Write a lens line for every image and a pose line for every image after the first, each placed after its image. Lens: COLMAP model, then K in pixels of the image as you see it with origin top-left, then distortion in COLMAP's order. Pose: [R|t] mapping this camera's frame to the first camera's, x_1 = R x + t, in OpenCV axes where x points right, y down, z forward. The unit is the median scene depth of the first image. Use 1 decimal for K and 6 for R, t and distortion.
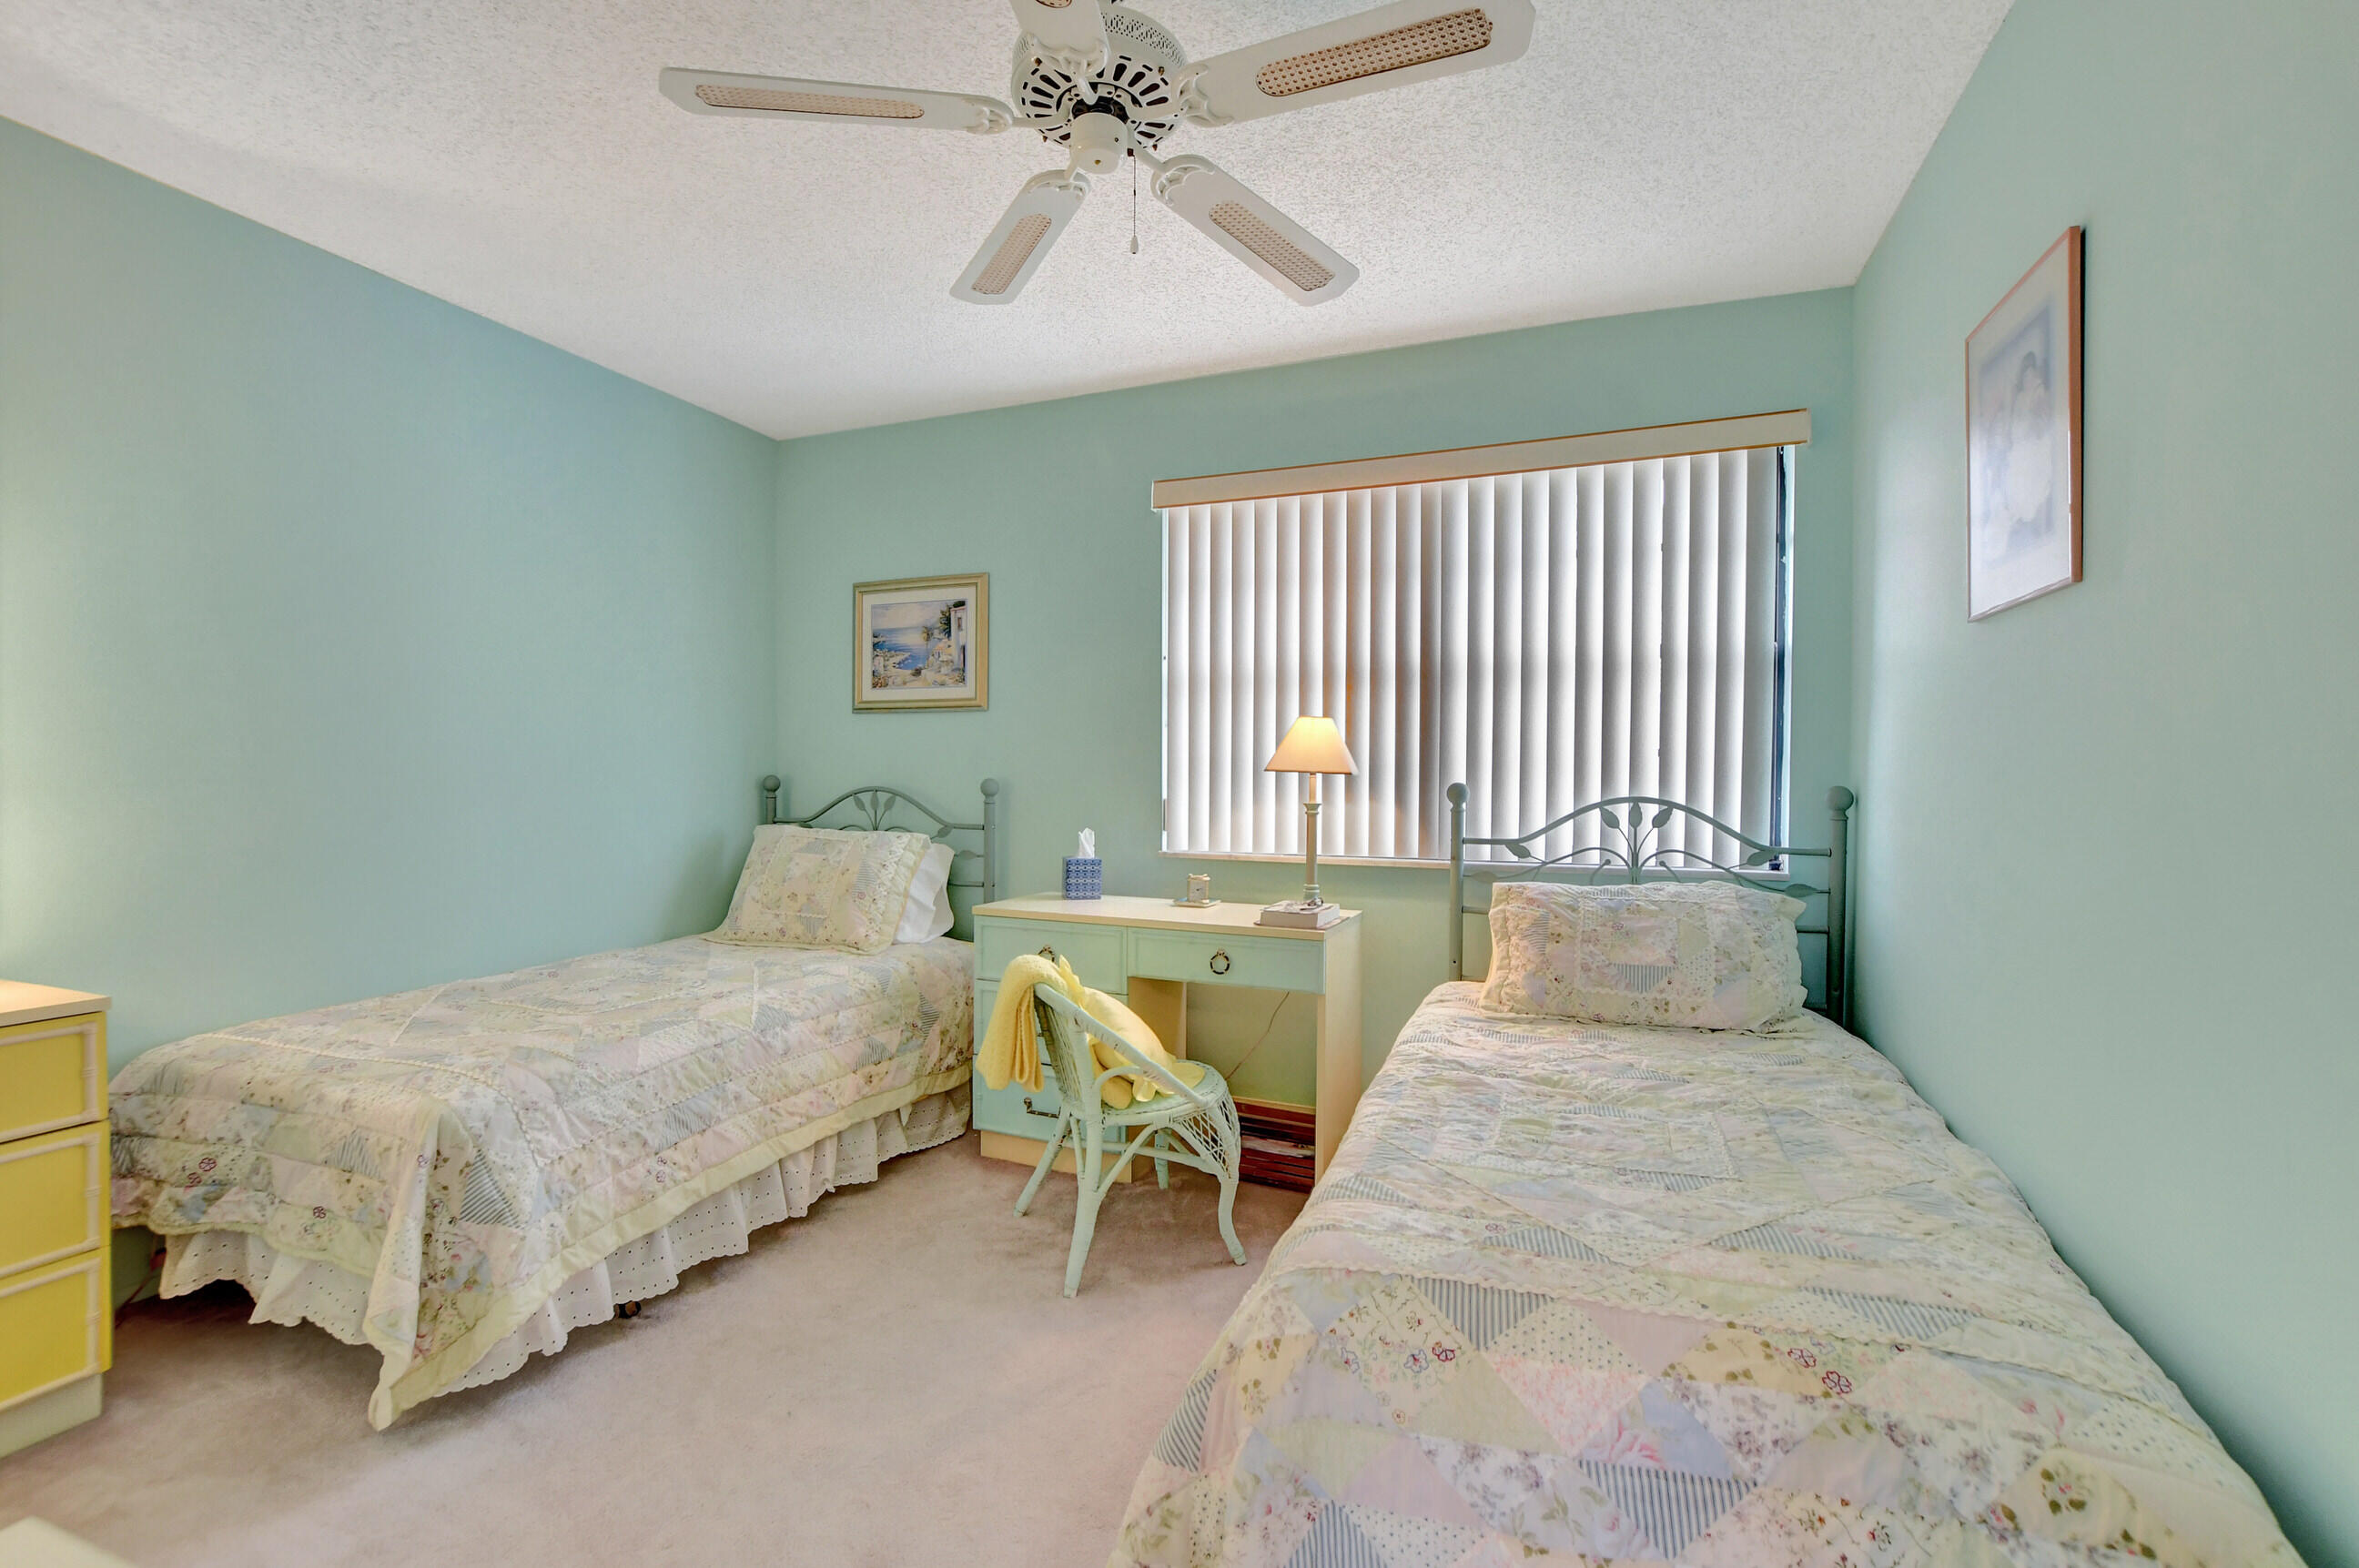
lens RADIAL K [[1023.4, 0, 1179.5], [0, 1023.4, 784.0], [0, 0, 1]] dist [0.000599, 0.000054]
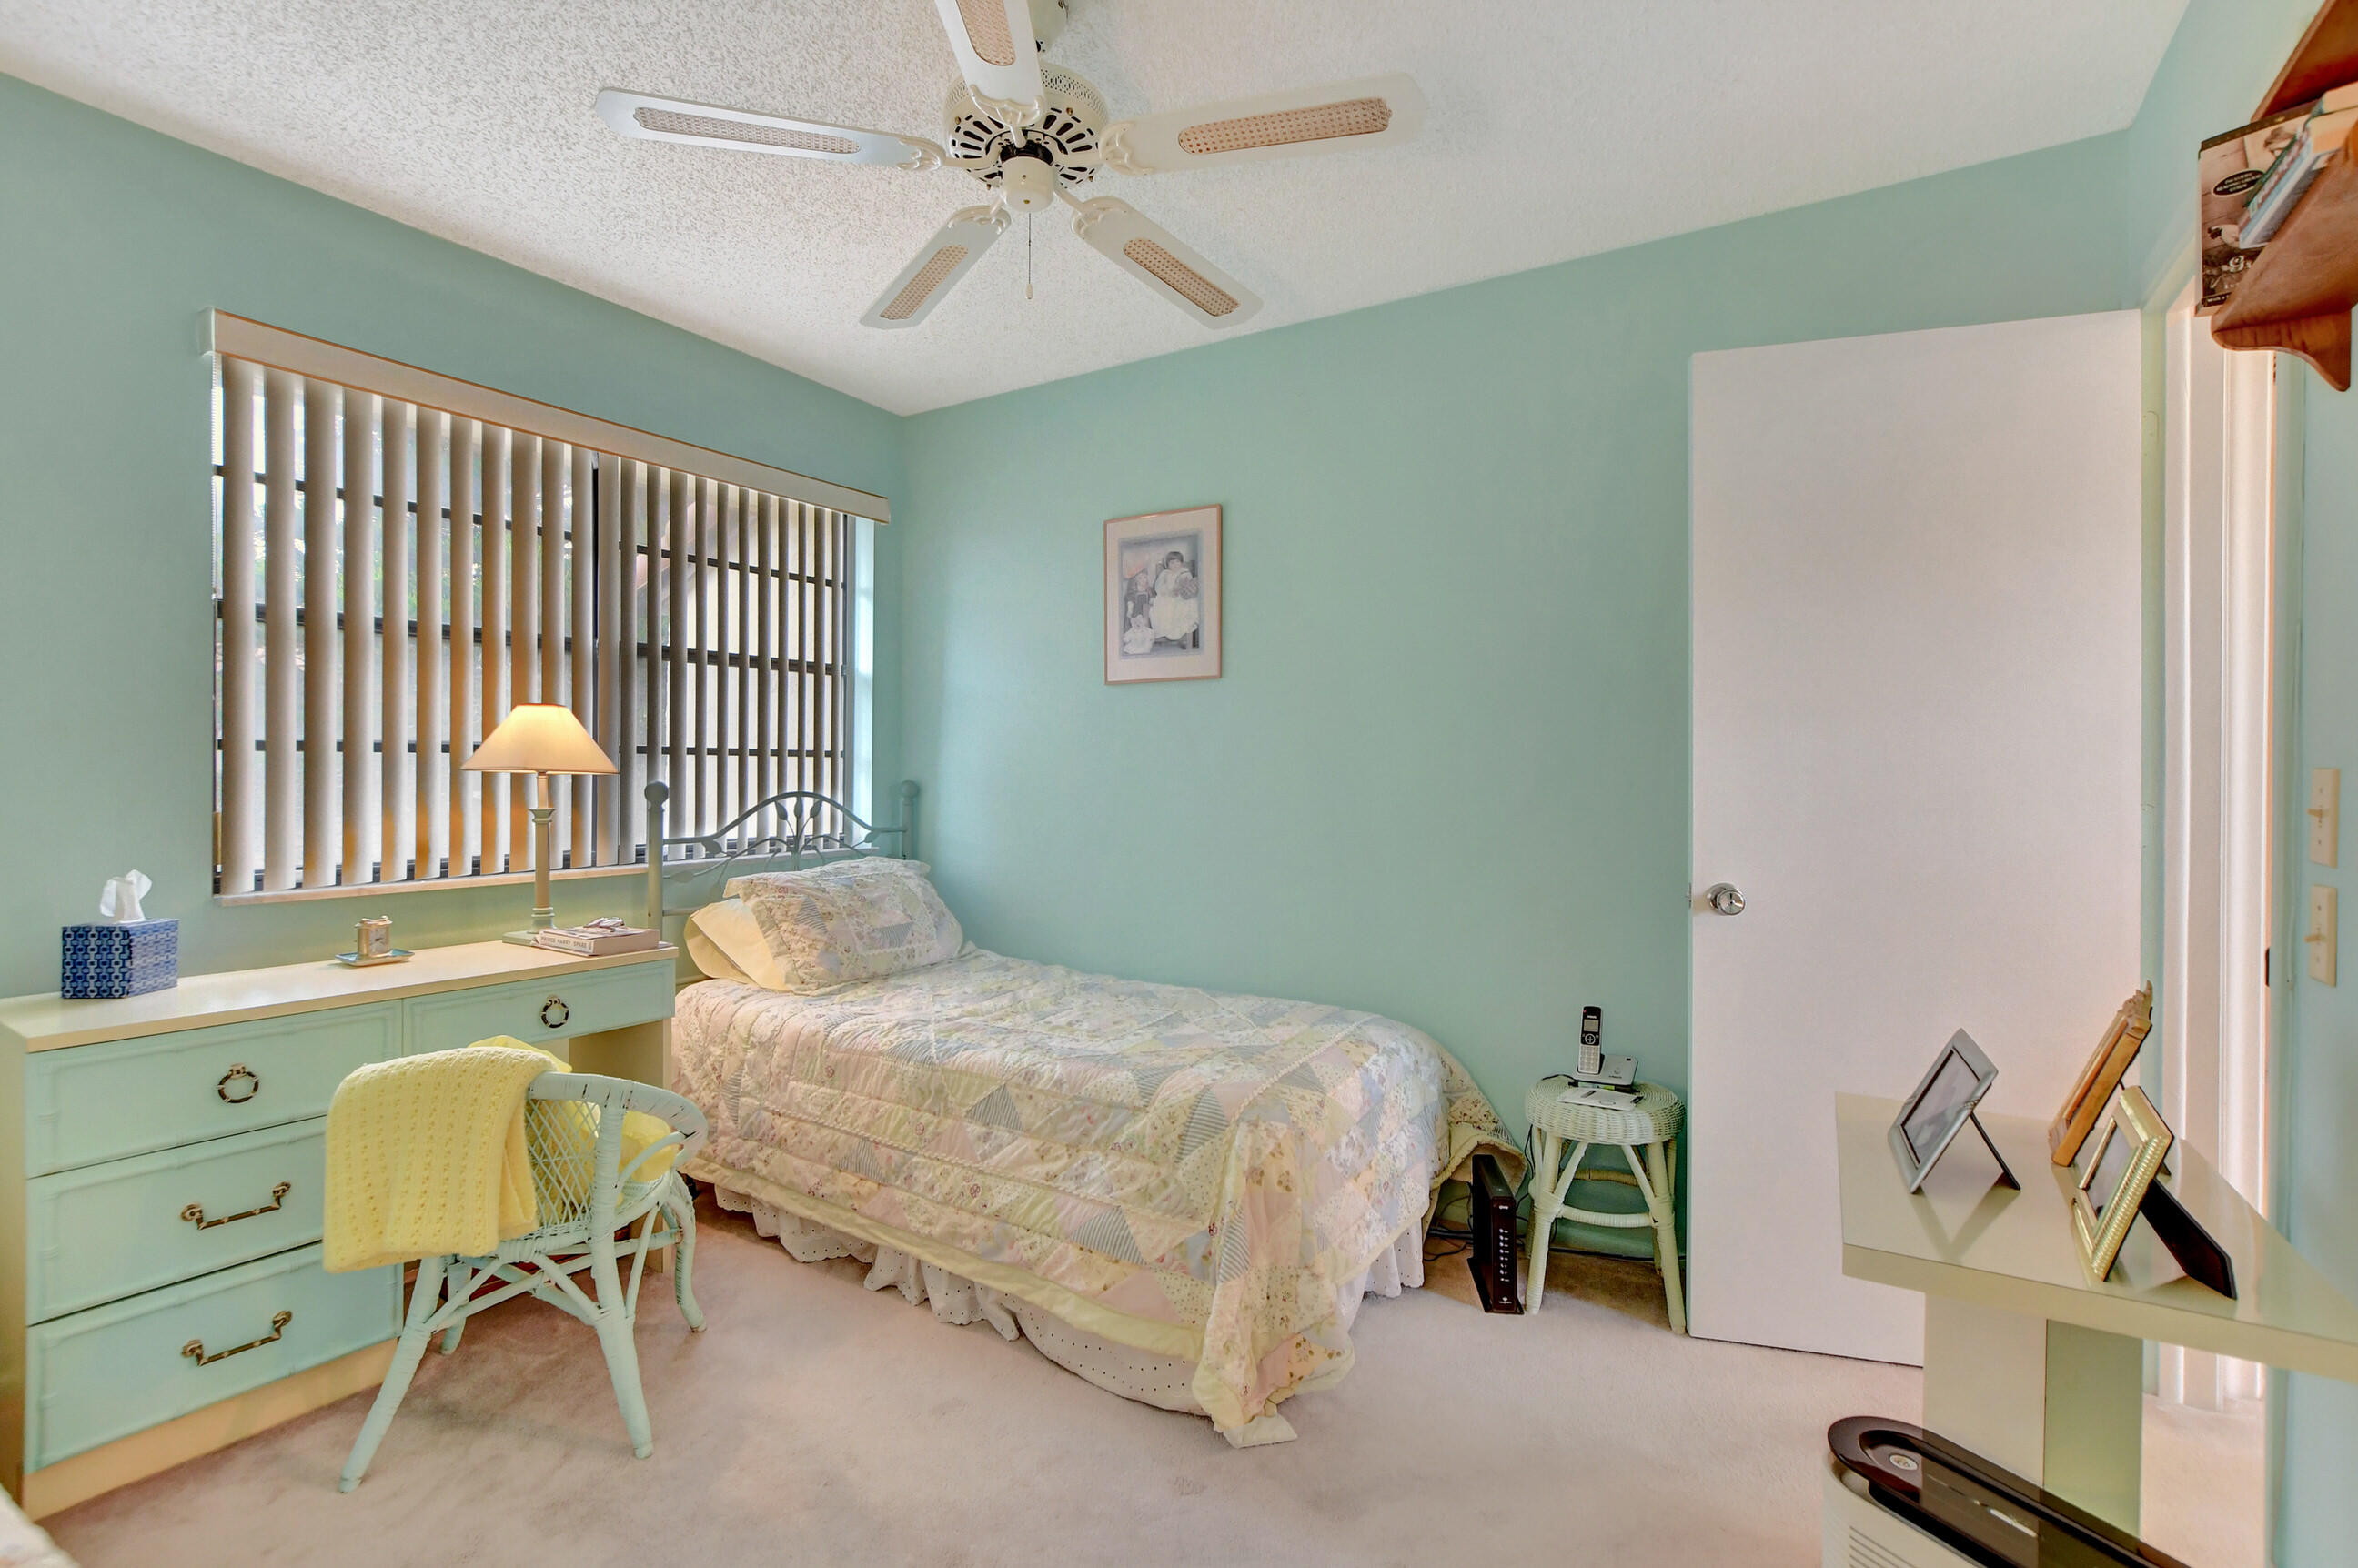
lens RADIAL K [[1040.4, 0, 1177.2], [0, 1040.4, 775.7], [0, 0, 1]] dist [-0.000200, -0.000001]
pose [[0.203311, -0.007710, 0.979084, -0.655515], [0.008585, 0.999945, 0.006092, -0.008994], [-0.979077, 0.007166, 0.203366, 0.371297]]
